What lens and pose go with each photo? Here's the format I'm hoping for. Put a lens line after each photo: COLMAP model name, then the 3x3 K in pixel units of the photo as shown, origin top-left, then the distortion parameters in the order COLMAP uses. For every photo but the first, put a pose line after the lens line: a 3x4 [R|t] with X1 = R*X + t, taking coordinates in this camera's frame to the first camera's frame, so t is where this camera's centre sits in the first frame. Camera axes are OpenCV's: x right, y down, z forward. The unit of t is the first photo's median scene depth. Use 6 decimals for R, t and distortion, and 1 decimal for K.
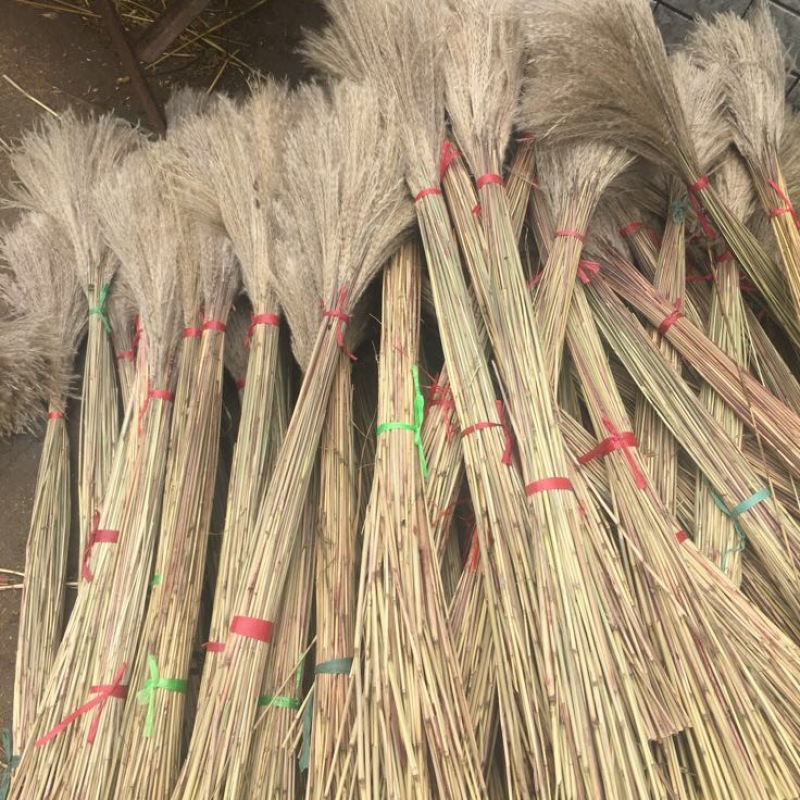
lens RADIAL K [[862.8, 0, 400.0], [0, 862.8, 400.0], [0, 0, 1]] dist [0.053482, -0.130145]
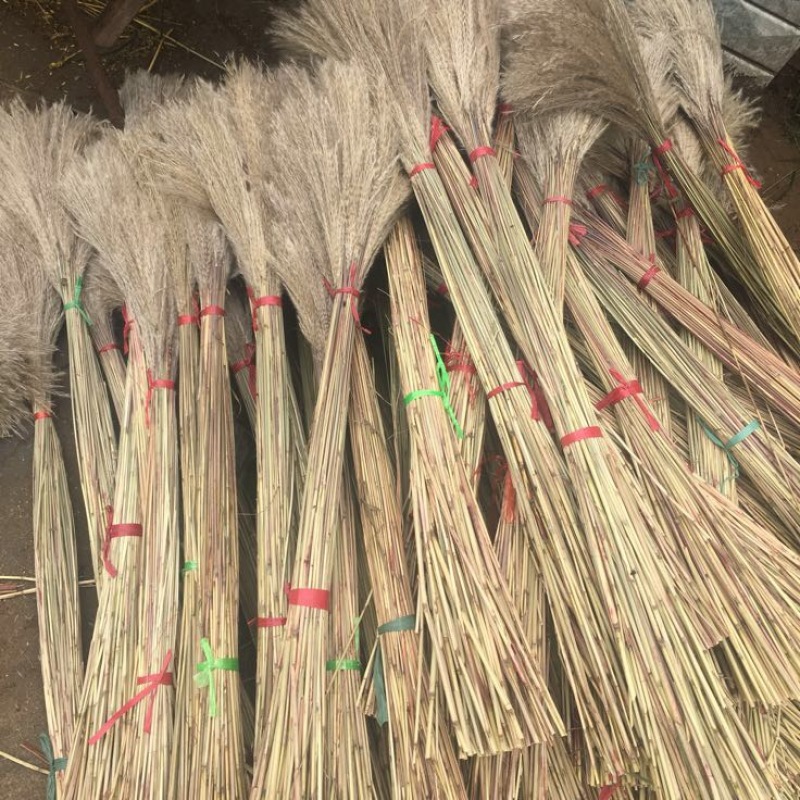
lens RADIAL K [[862.8, 0, 400.0], [0, 862.8, 400.0], [0, 0, 1]] dist [0.053482, -0.130145]
pose [[0.985950, -0.088536, 0.141648, -0.165802], [0.083607, 0.995680, 0.040388, -0.006147], [-0.144612, -0.027978, 0.989093, -0.030216]]
